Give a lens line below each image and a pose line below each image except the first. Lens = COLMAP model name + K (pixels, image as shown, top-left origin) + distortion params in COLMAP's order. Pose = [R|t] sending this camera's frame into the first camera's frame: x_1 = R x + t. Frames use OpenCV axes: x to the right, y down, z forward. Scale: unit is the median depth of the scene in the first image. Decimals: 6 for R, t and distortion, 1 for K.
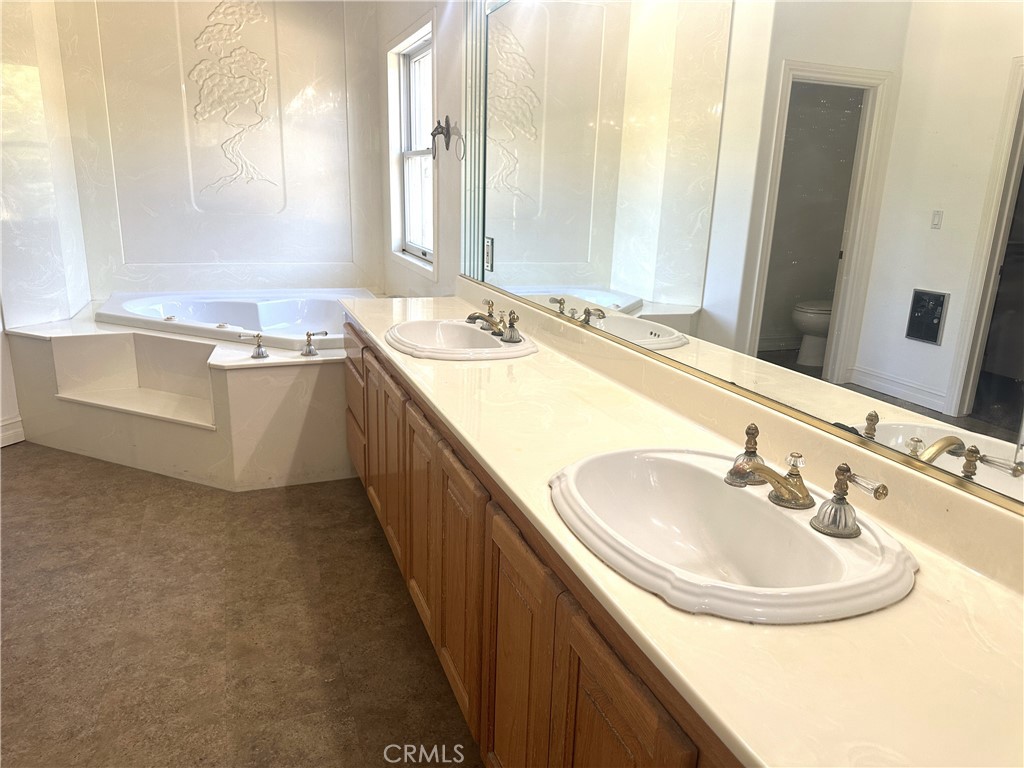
lens RADIAL K [[721.7, 0, 512.3], [0, 721.7, 383.1], [0, 0, 1]] dist [0.046317, -0.049058]
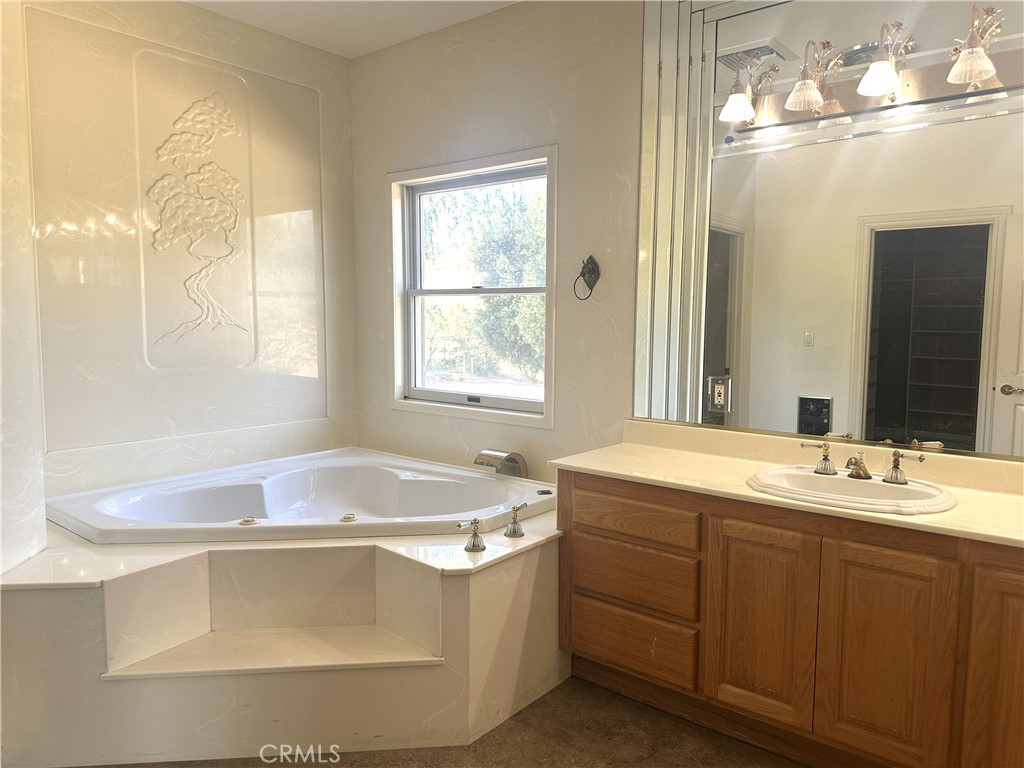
lens RADIAL K [[721.7, 0, 508.4], [0, 721.7, 387.9], [0, 0, 1]] dist [0.046317, -0.049058]
pose [[0.872360, -0.074140, 0.483210, -0.491822], [0.153146, 0.980125, -0.126099, -0.073821], [-0.464257, 0.184005, 0.866376, 0.213944]]
